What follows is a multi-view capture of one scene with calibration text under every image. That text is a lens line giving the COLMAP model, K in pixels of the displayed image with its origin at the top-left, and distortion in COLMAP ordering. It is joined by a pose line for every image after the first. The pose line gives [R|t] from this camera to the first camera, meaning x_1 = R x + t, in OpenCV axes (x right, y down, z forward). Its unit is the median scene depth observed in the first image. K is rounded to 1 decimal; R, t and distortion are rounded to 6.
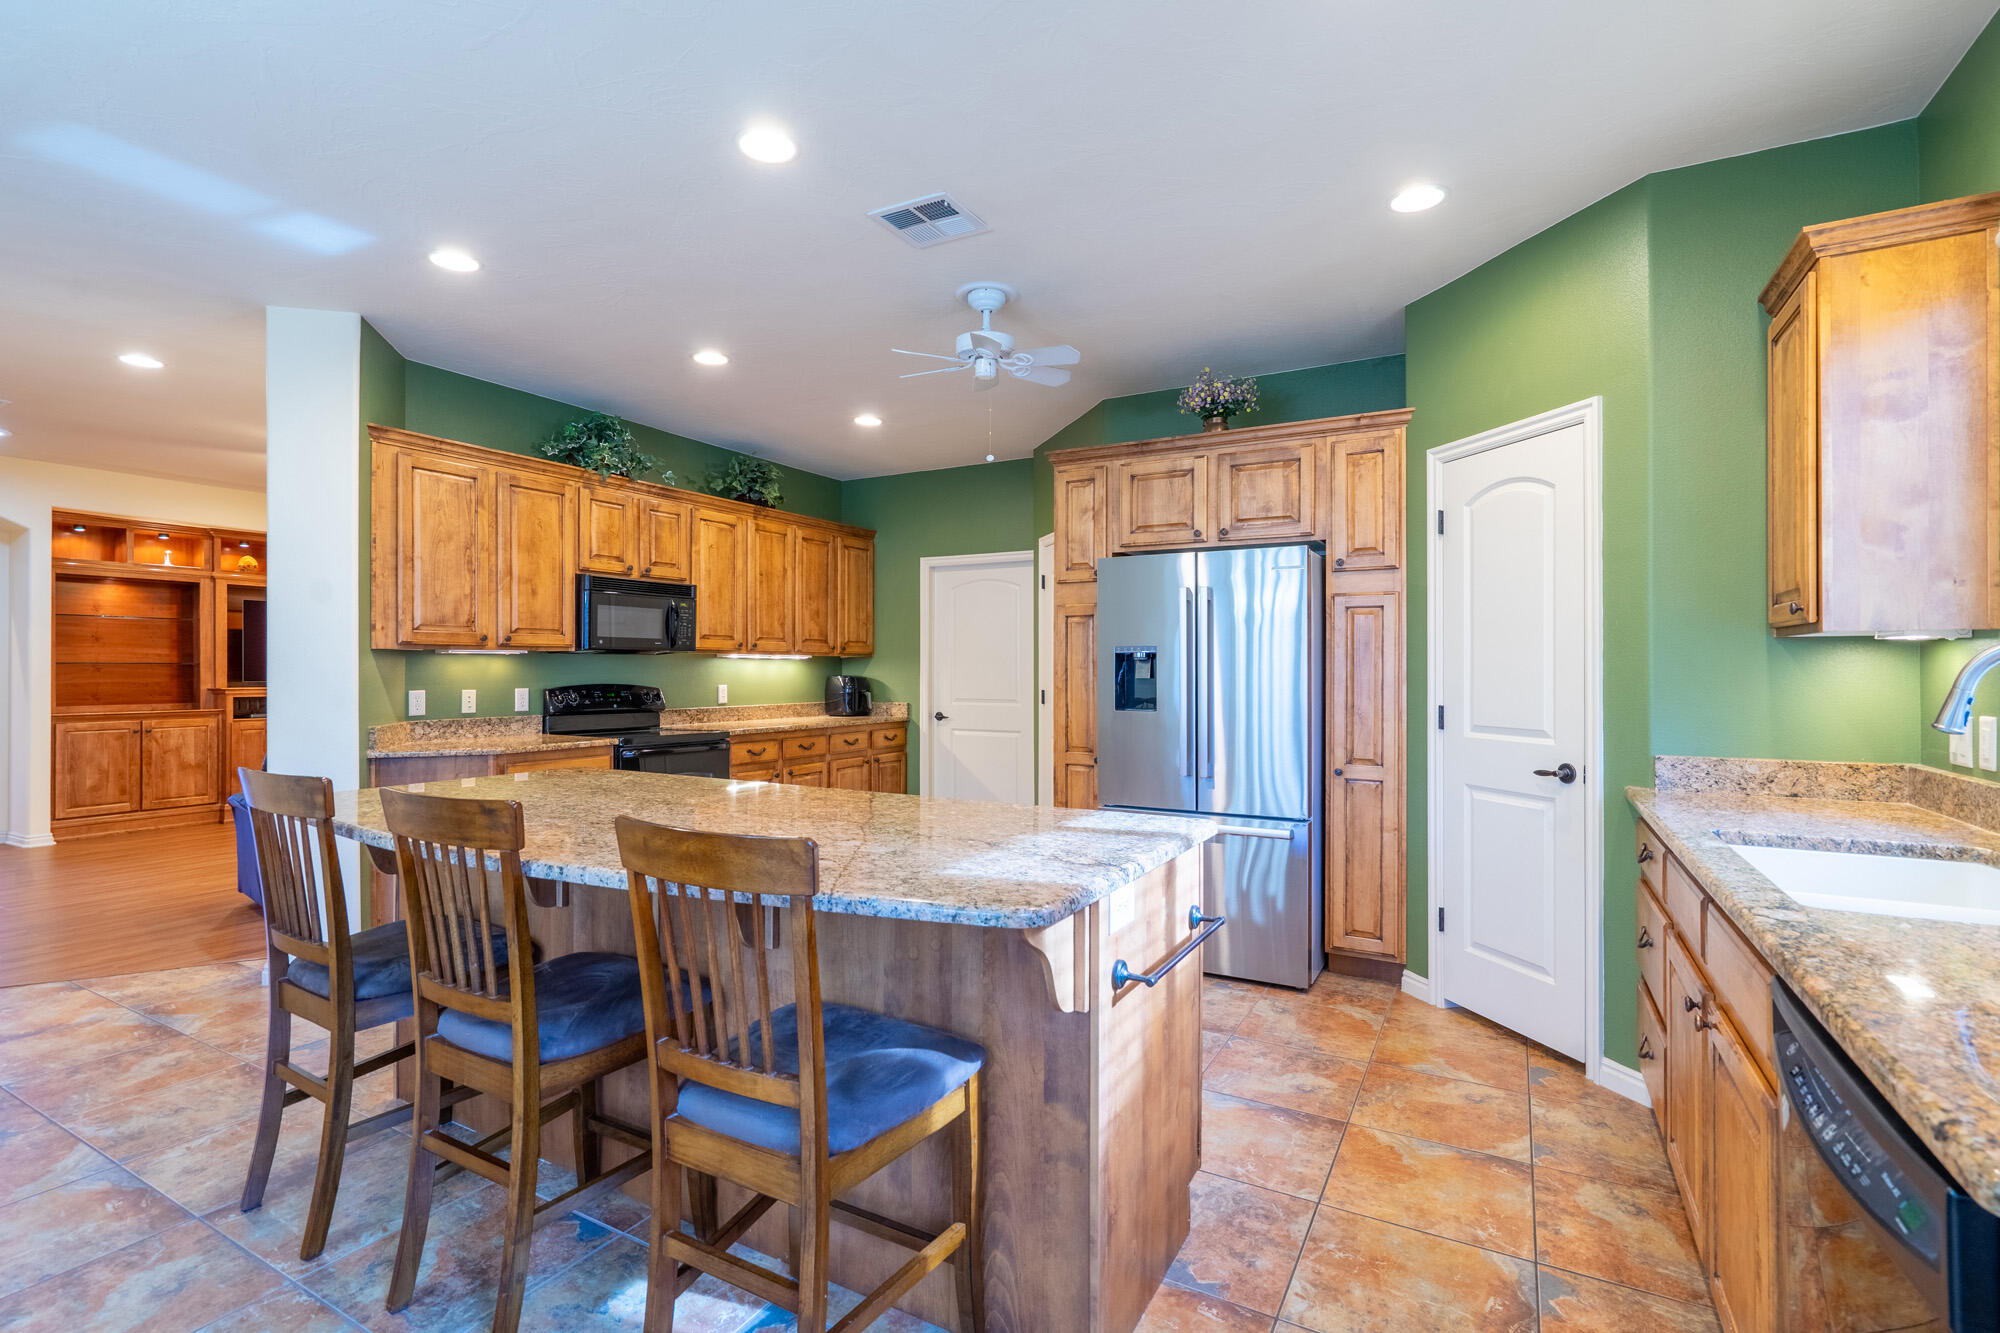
lens RADIAL K [[919.0, 0, 994.2], [0, 919.0, 670.8], [0, 0, 1]] dist [-0.004887, -0.000292]
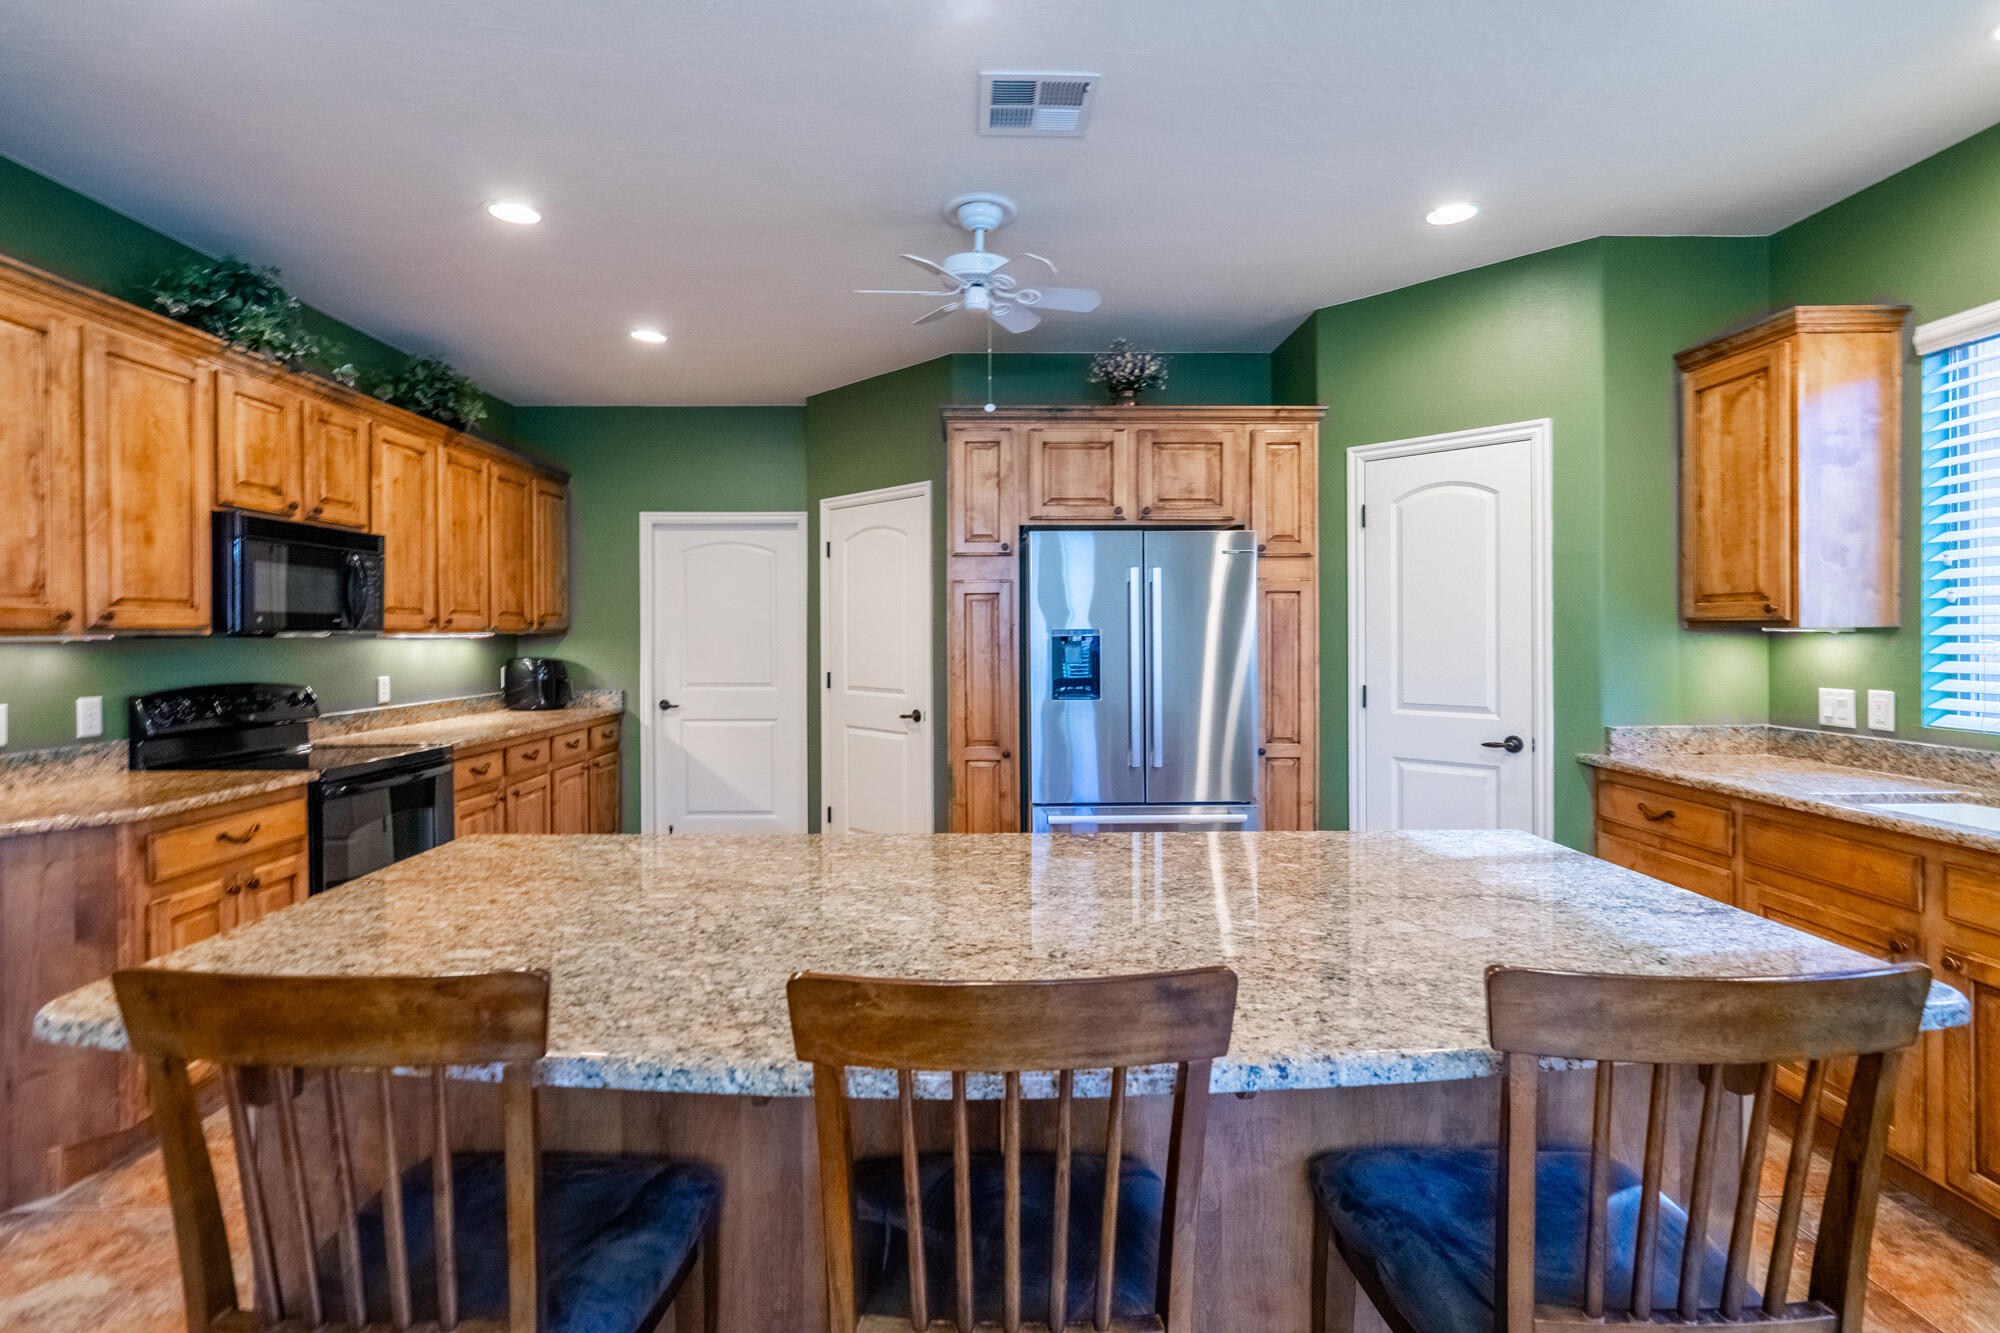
lens RADIAL K [[913.6, 0, 996.2], [0, 913.6, 637.2], [0, 0, 1]] dist [-0.001477, -0.000109]
pose [[0.867069, -0.007997, 0.498124, -0.327649], [0.006883, 0.999968, 0.004073, -0.020024], [-0.498141, -0.000103, 0.867096, 0.216150]]
